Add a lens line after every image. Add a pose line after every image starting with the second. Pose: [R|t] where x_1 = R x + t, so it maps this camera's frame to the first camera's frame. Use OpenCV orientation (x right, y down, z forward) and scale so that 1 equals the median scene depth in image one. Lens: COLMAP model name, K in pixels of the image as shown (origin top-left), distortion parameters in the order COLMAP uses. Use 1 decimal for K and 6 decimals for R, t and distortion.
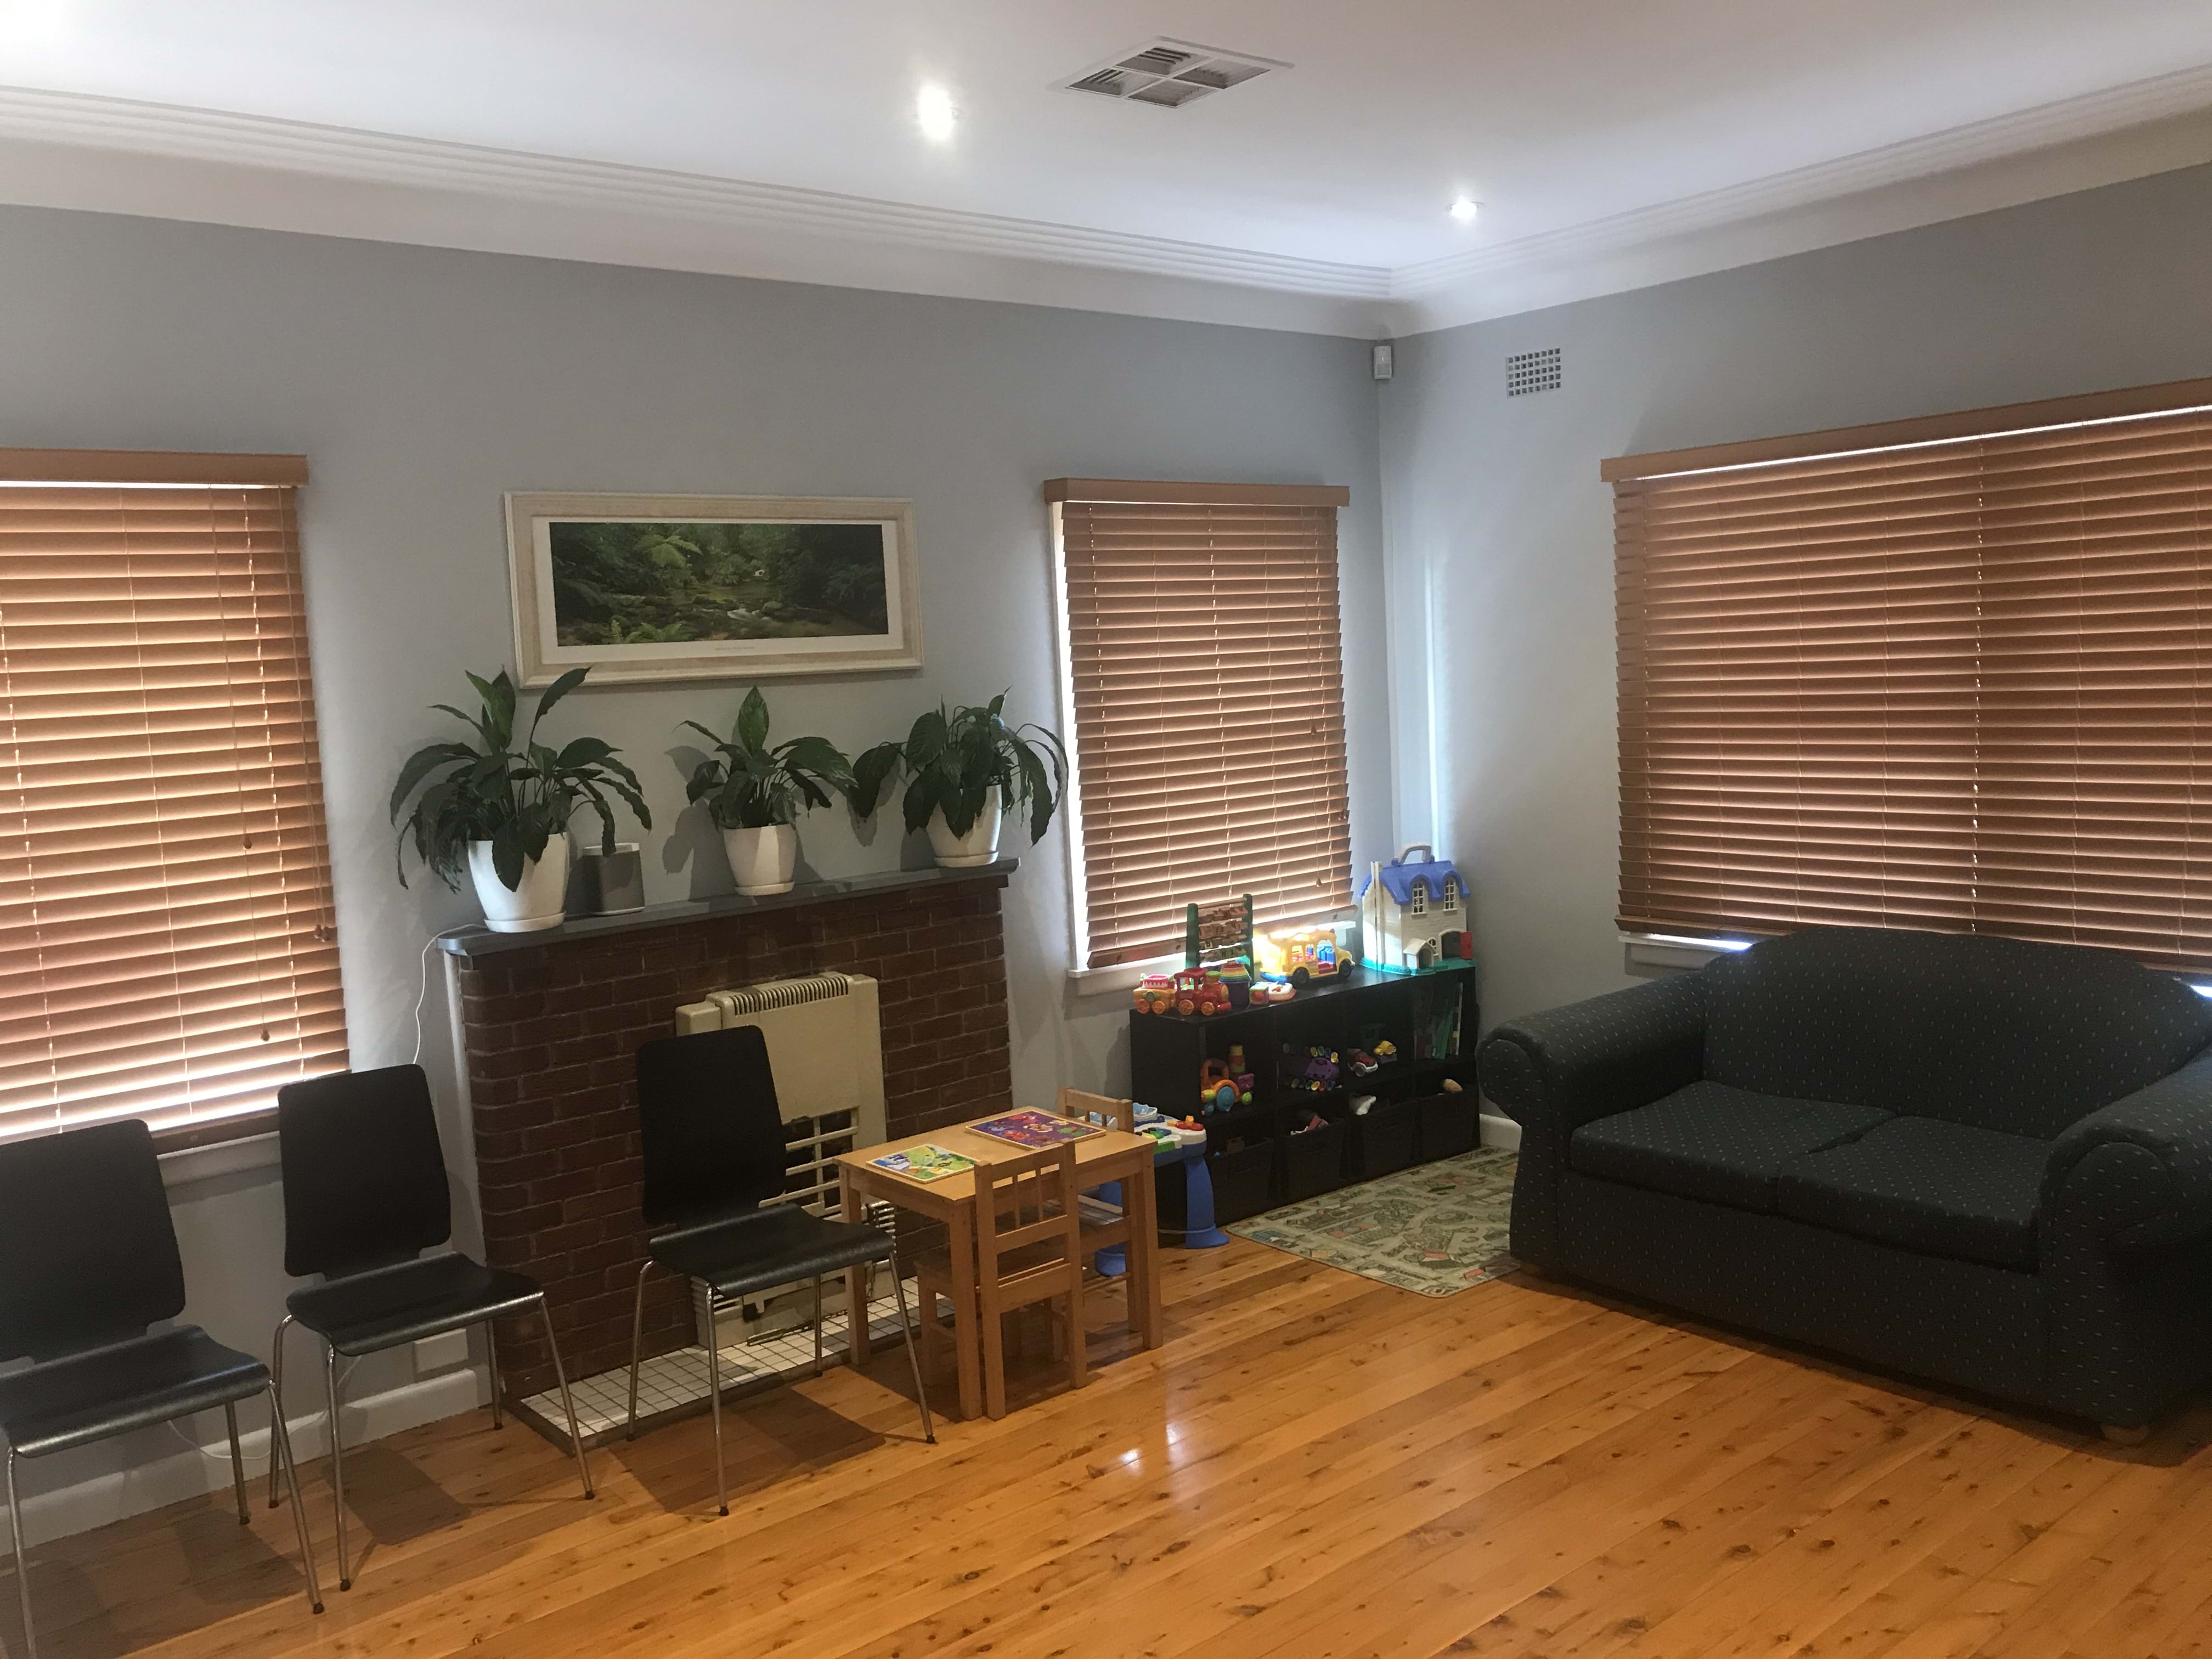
lens RADIAL K [[1819.9, 0, 1102.9], [0, 1819.9, 826.0], [0, 0, 1]] dist [0.004465, 0.004230]
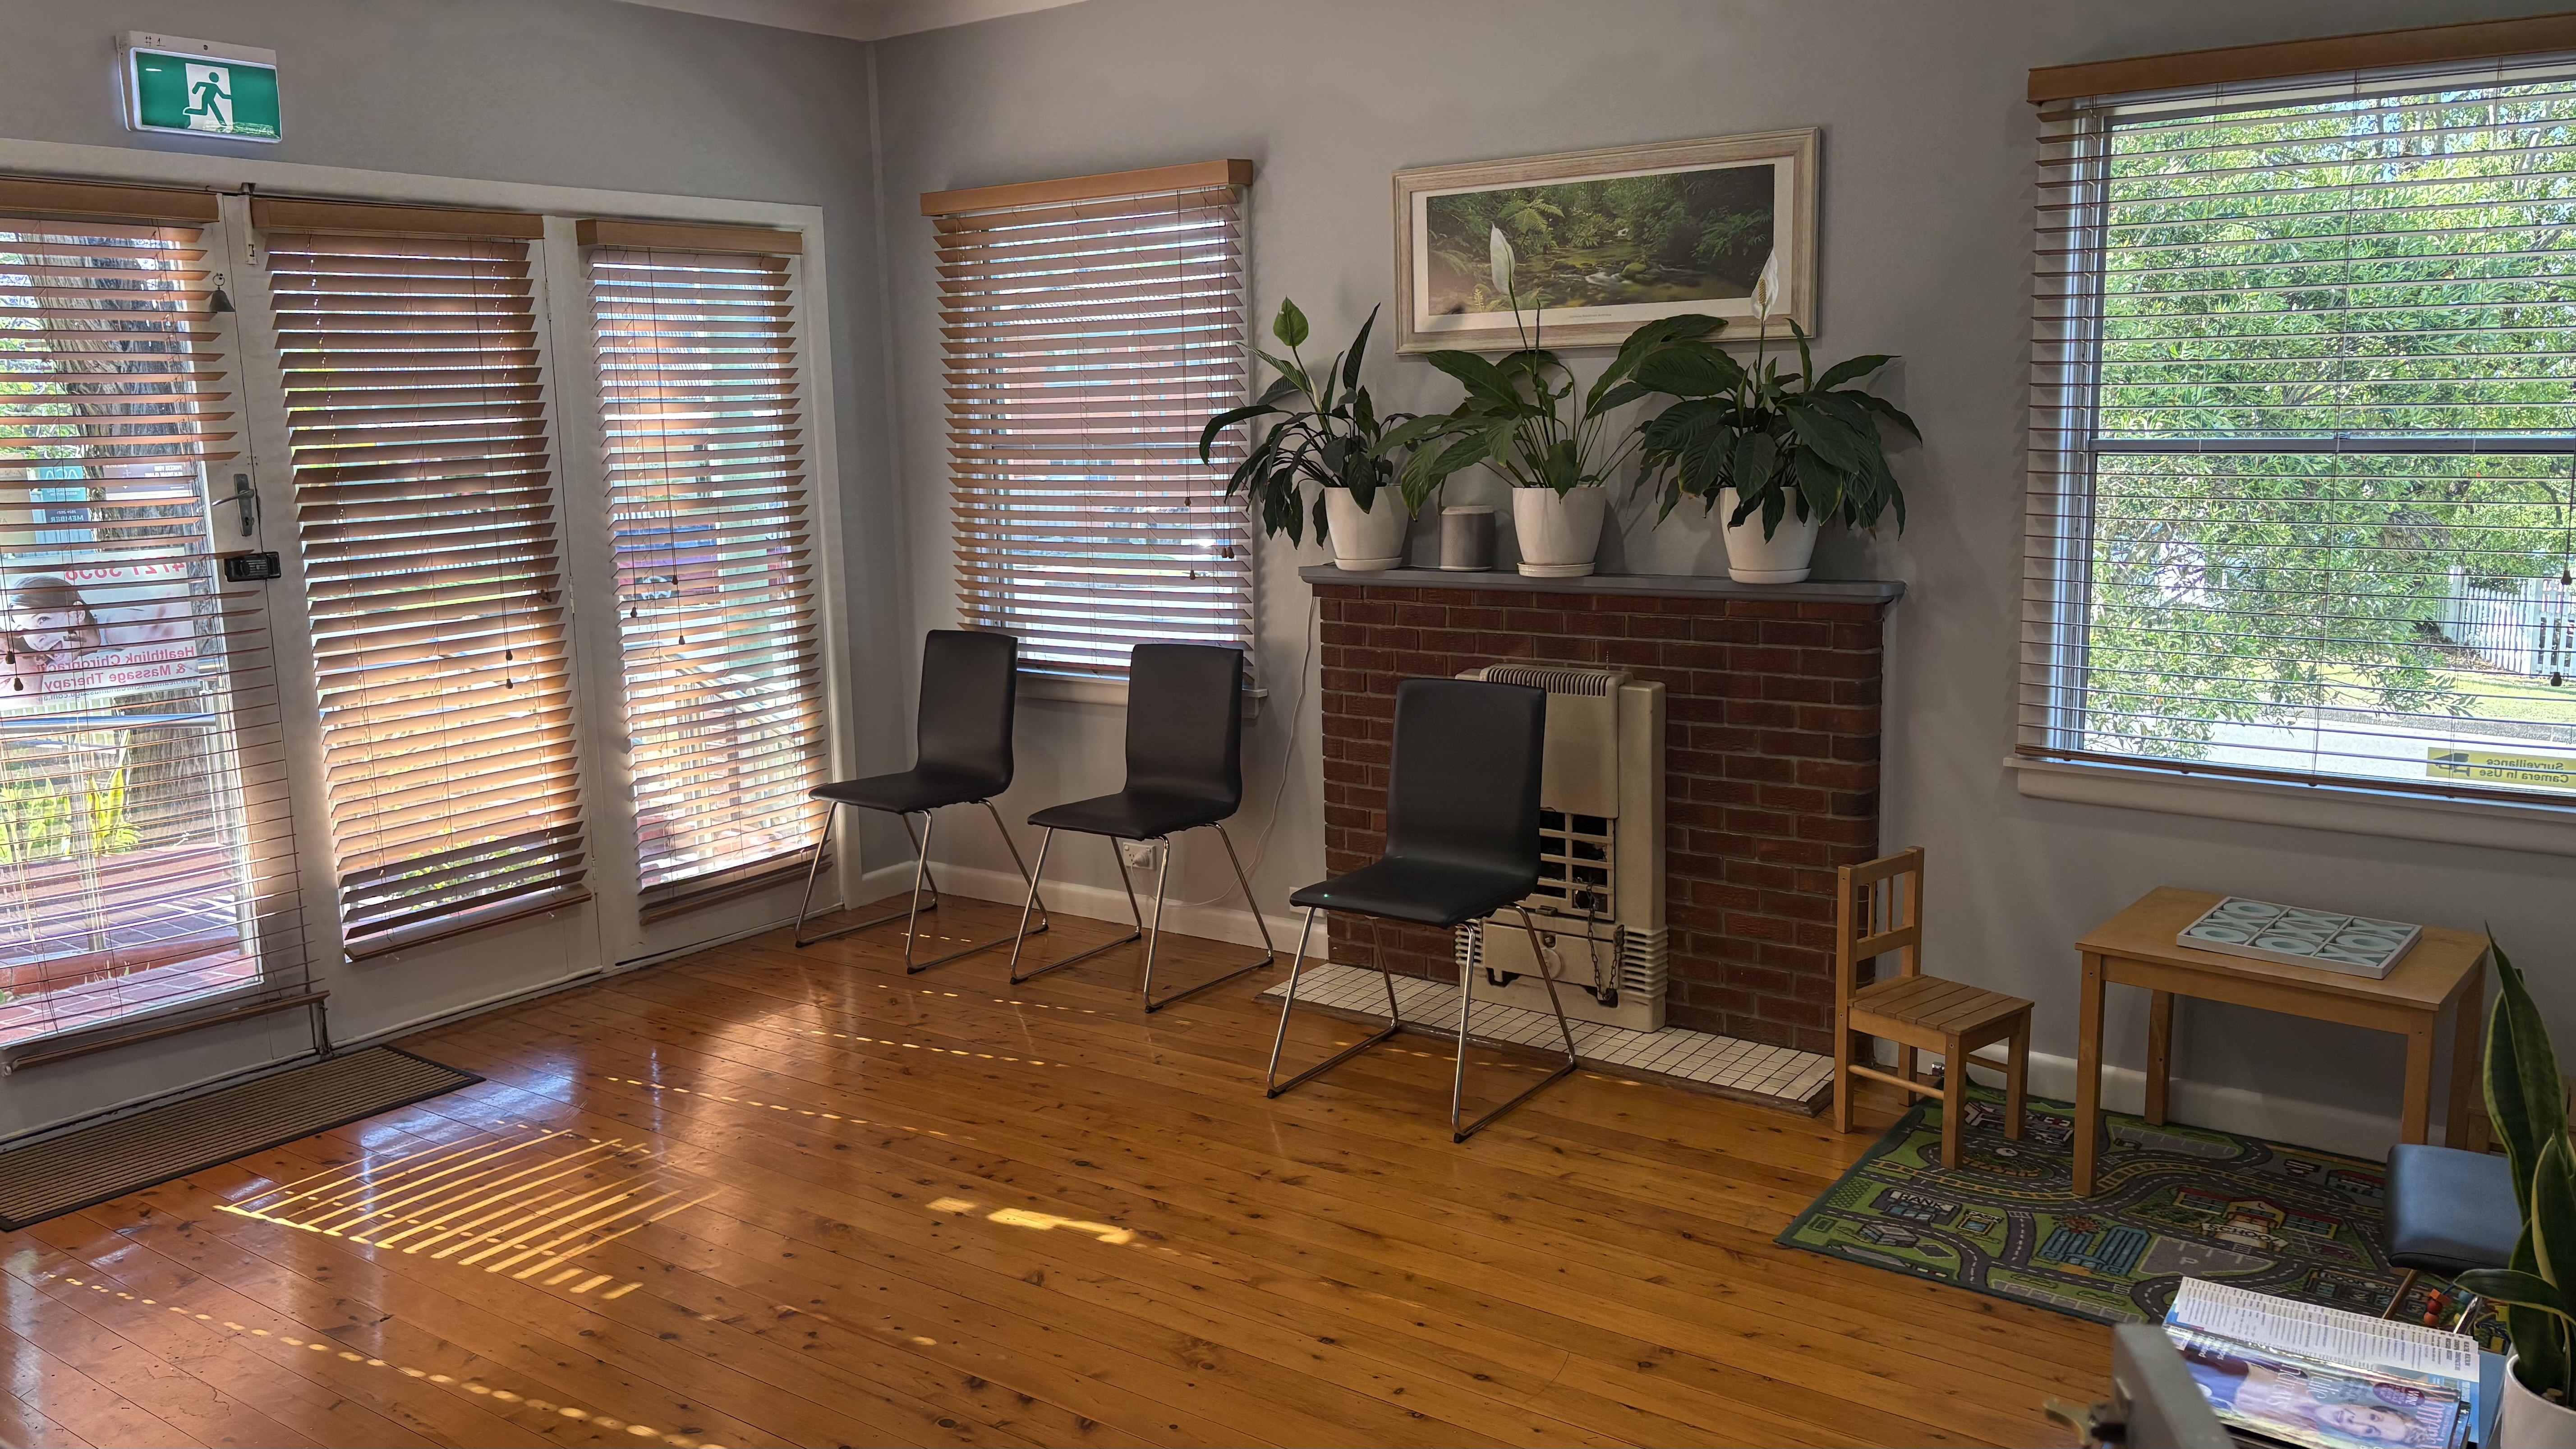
lens RADIAL K [[1940.0, 0, 1277.3], [0, 1940.0, 724.7], [0, 0, 1]] dist [0.014346, 0.001701]
pose [[0.240740, 0.207270, -0.948200, 0.783613], [-0.078060, 0.977902, 0.193944, -0.073807], [0.967446, 0.027327, 0.251600, 0.602941]]
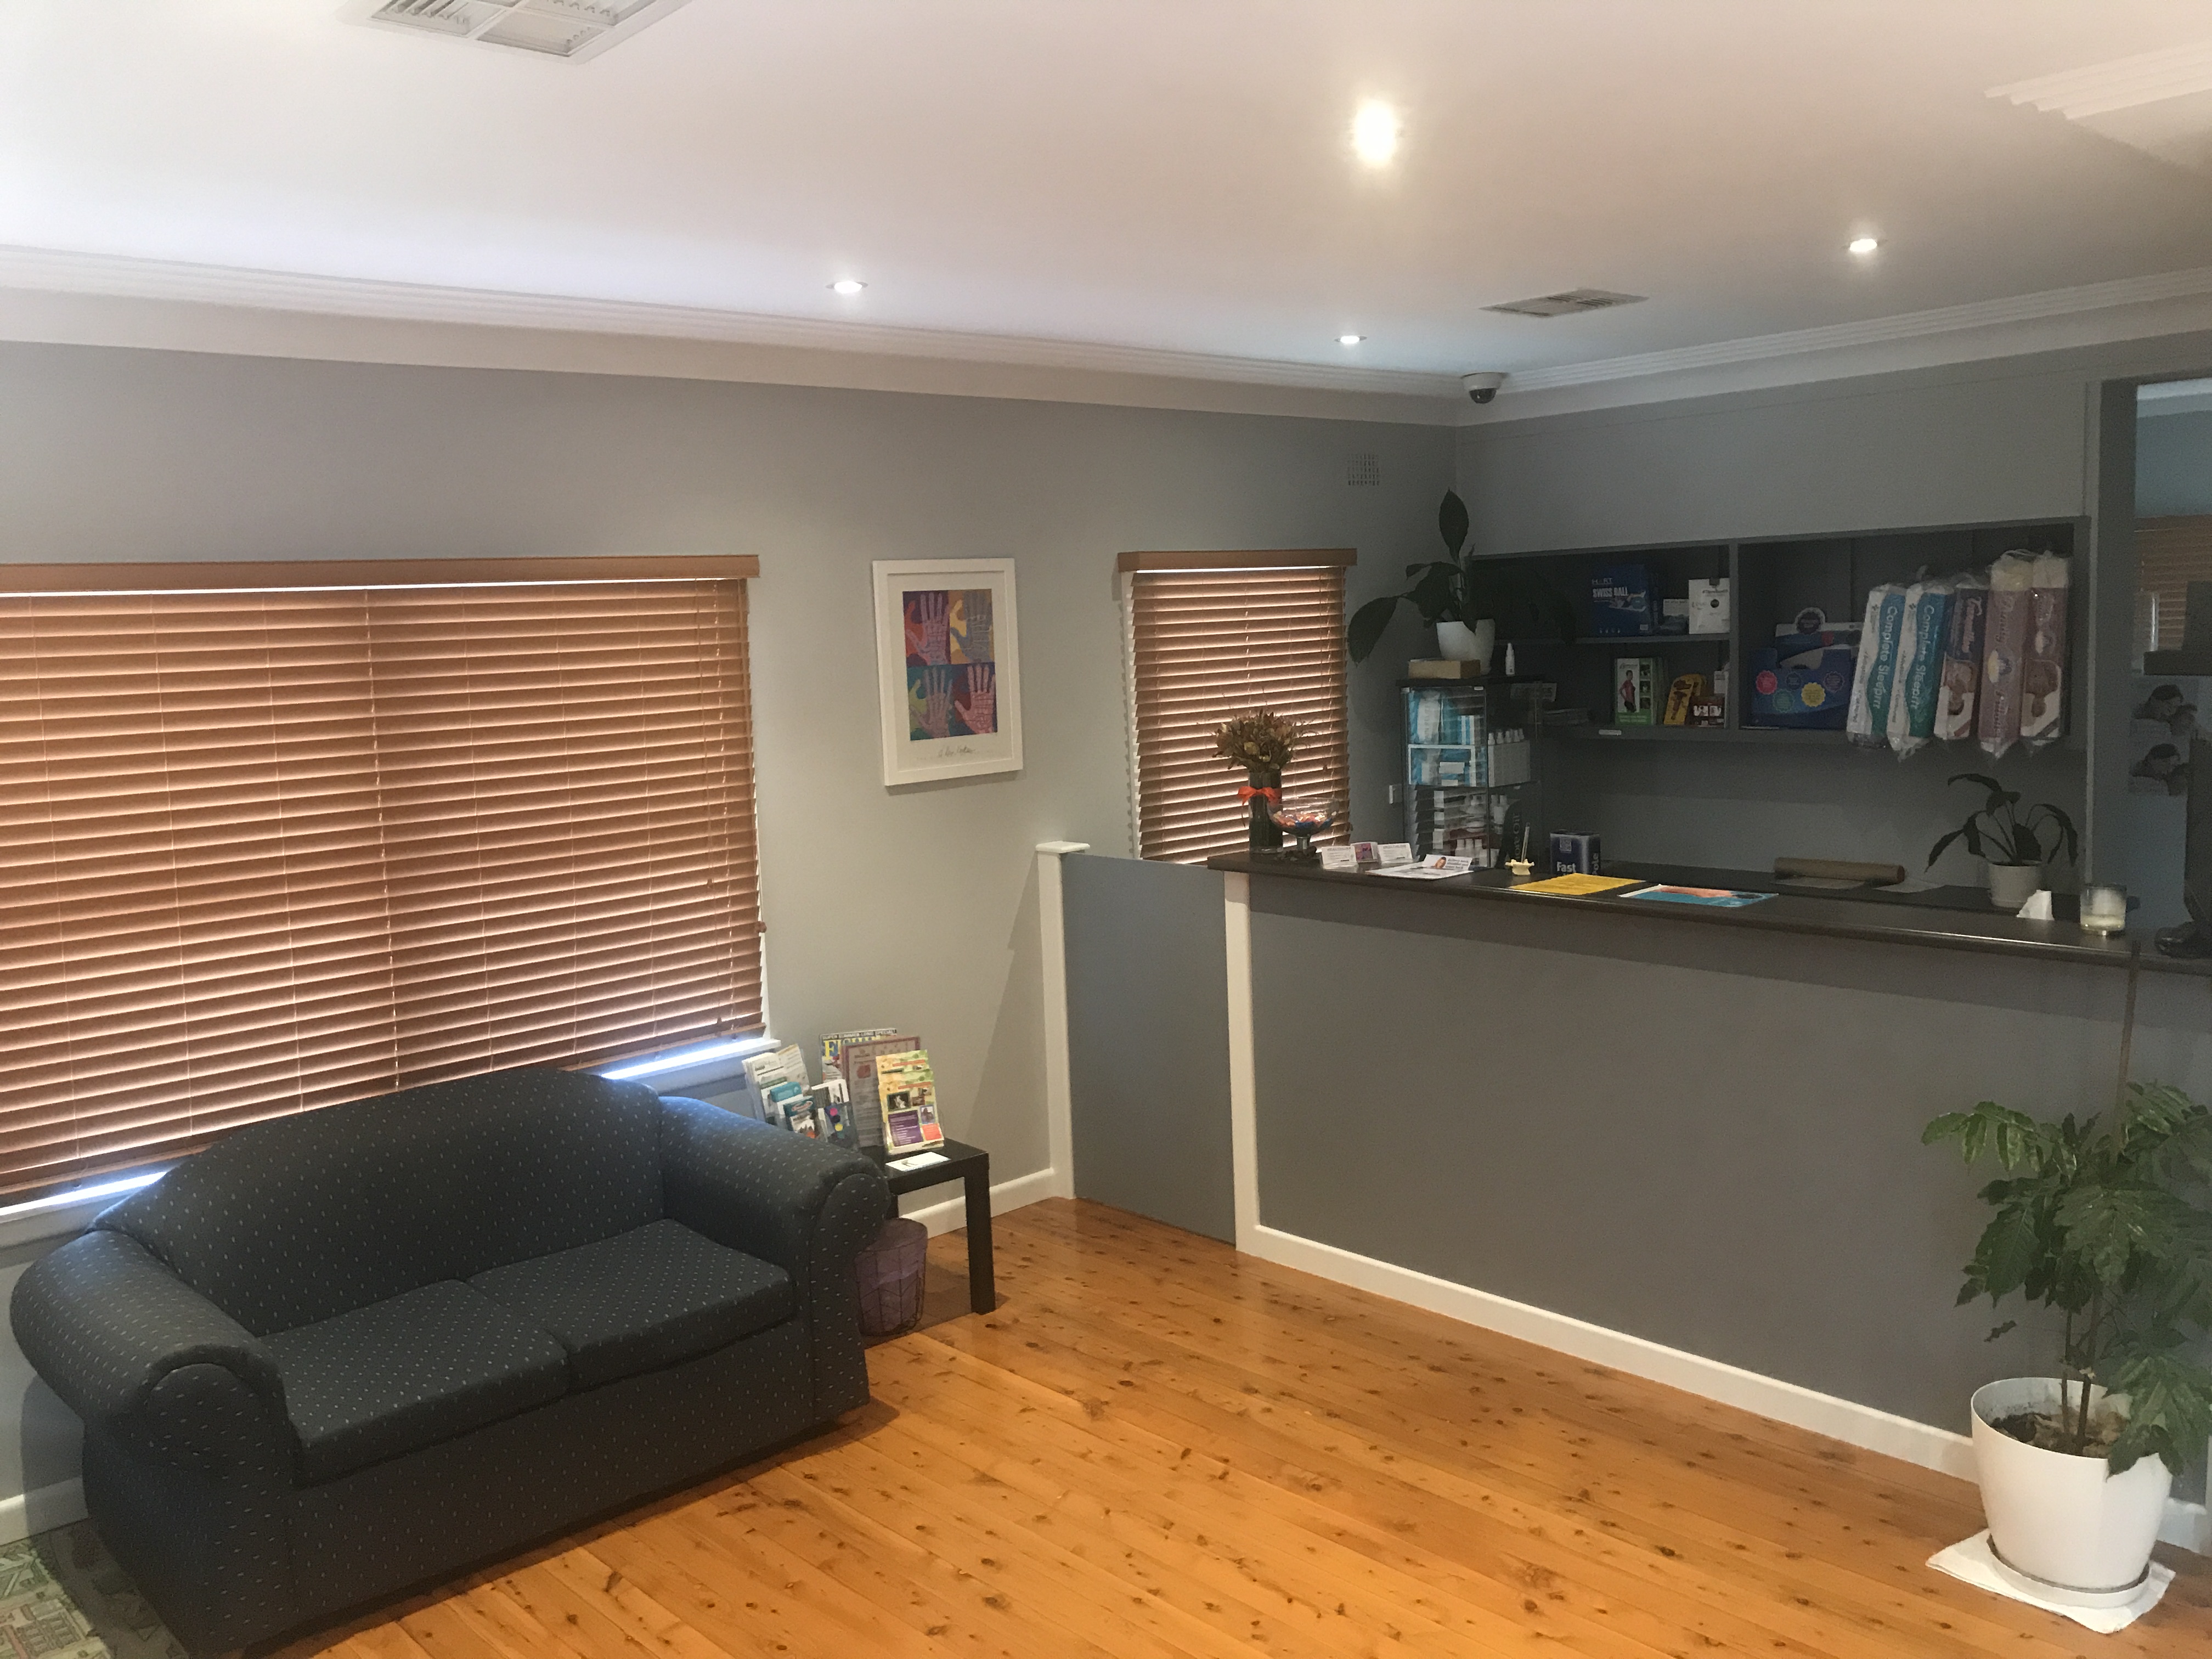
lens RADIAL K [[1819.9, 0, 1108.0], [0, 1819.9, 836.1], [0, 0, 1]] dist [0.004465, 0.004230]
pose [[-0.054215, -0.065458, 0.996381, -0.533855], [0.140287, 0.987453, 0.072505, -0.096724], [-0.988625, 0.143711, -0.044352, 0.673512]]
